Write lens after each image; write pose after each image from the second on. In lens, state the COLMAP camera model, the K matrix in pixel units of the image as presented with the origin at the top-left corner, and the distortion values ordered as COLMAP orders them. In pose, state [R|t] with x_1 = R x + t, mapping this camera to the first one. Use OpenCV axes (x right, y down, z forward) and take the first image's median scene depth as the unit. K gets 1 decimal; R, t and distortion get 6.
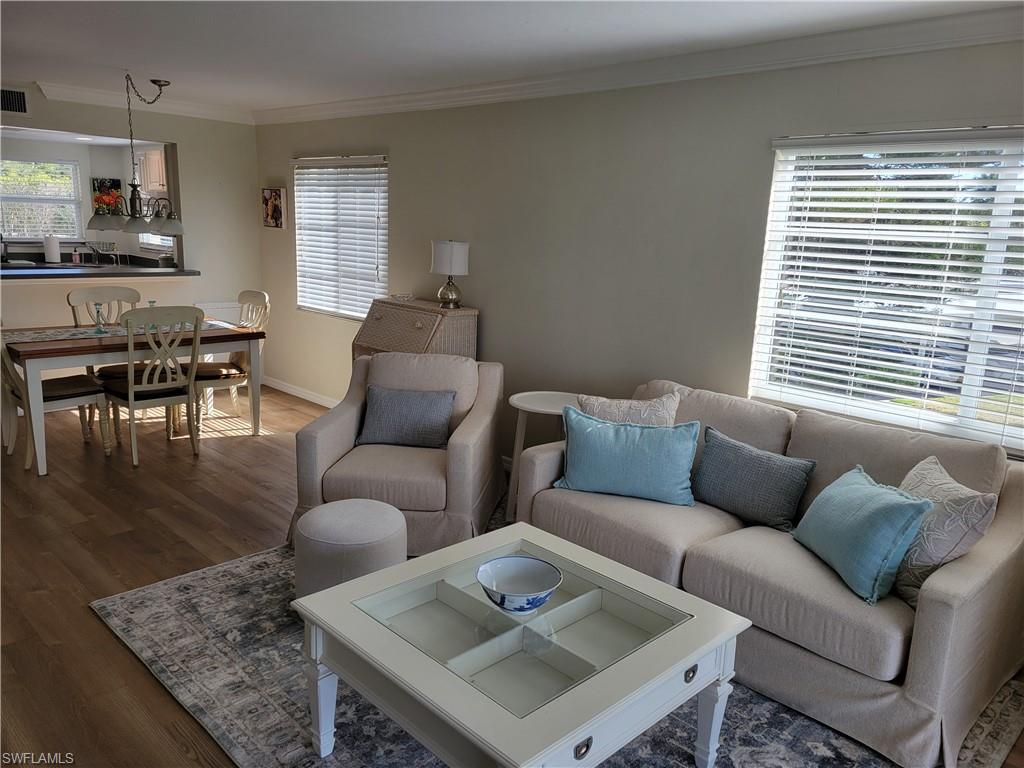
lens RADIAL K [[774.2, 0, 512.0], [0, 774.2, 384.0], [0, 0, 1]] dist [0.052634, 0.001140]
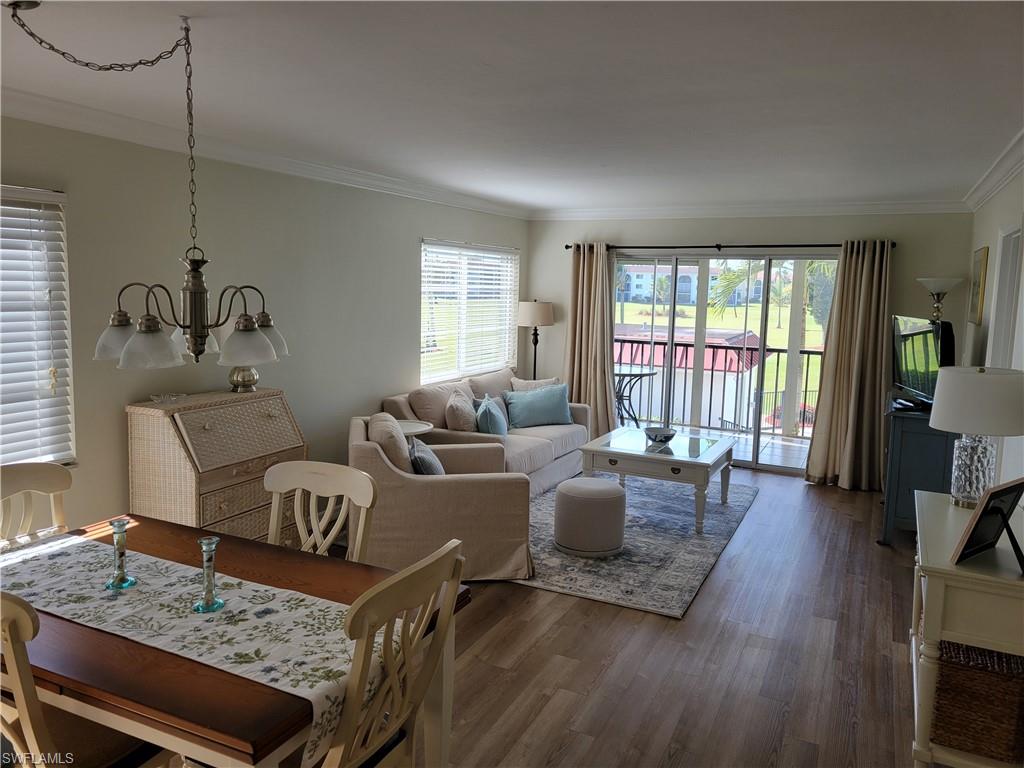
lens RADIAL K [[774.2, 0, 512.0], [0, 774.2, 384.0], [0, 0, 1]] dist [0.052634, 0.001140]
pose [[-0.334989, -0.169929, 0.926772, -0.592494], [0.161267, 0.958748, 0.234083, -0.158035], [-0.928318, 0.227873, -0.293767, 0.592001]]
